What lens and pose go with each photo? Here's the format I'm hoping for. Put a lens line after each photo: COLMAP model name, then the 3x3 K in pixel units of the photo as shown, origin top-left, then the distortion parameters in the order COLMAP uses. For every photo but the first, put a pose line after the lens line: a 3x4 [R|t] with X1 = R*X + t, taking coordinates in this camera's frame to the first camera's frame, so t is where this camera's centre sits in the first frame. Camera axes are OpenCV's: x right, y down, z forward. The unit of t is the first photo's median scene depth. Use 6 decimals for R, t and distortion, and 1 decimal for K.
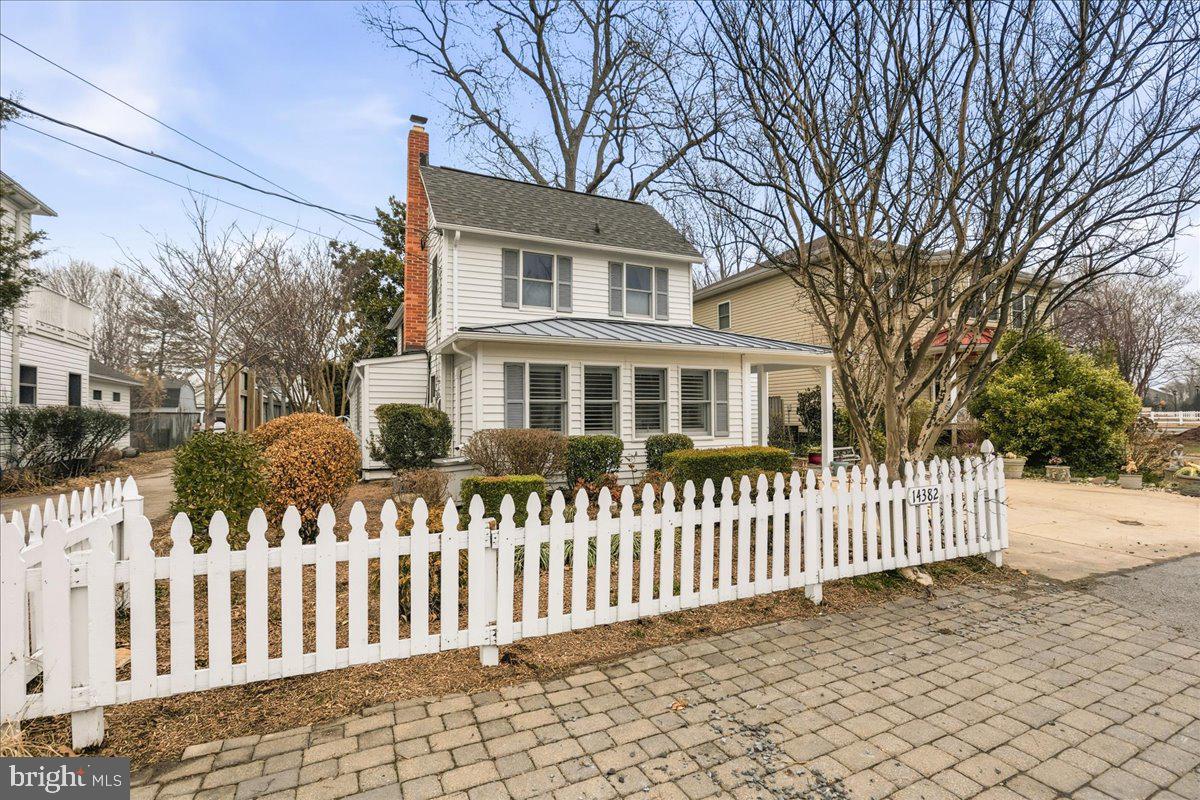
lens RADIAL K [[564.4, 0, 608.8], [0, 564.4, 400.7], [0, 0, 1]] dist [-0.036280, 0.007880]
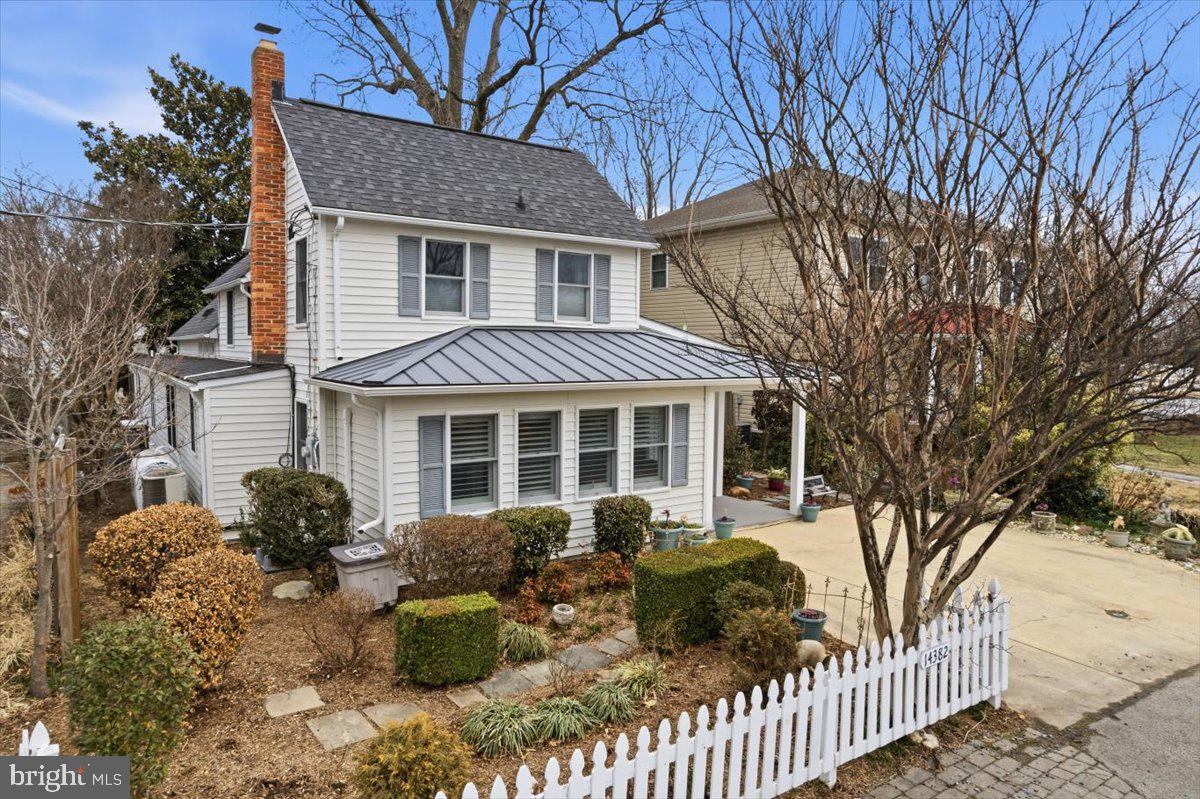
lens RADIAL K [[777.4, 0, 598.1], [0, 777.4, 379.6], [0, 0, 1]] dist [-0.067776, 0.063293]
pose [[0.985245, 0.005311, 0.171070, -0.108533], [-0.021731, 0.995311, 0.094253, -0.192871], [-0.169767, -0.096580, 0.980740, -0.068545]]
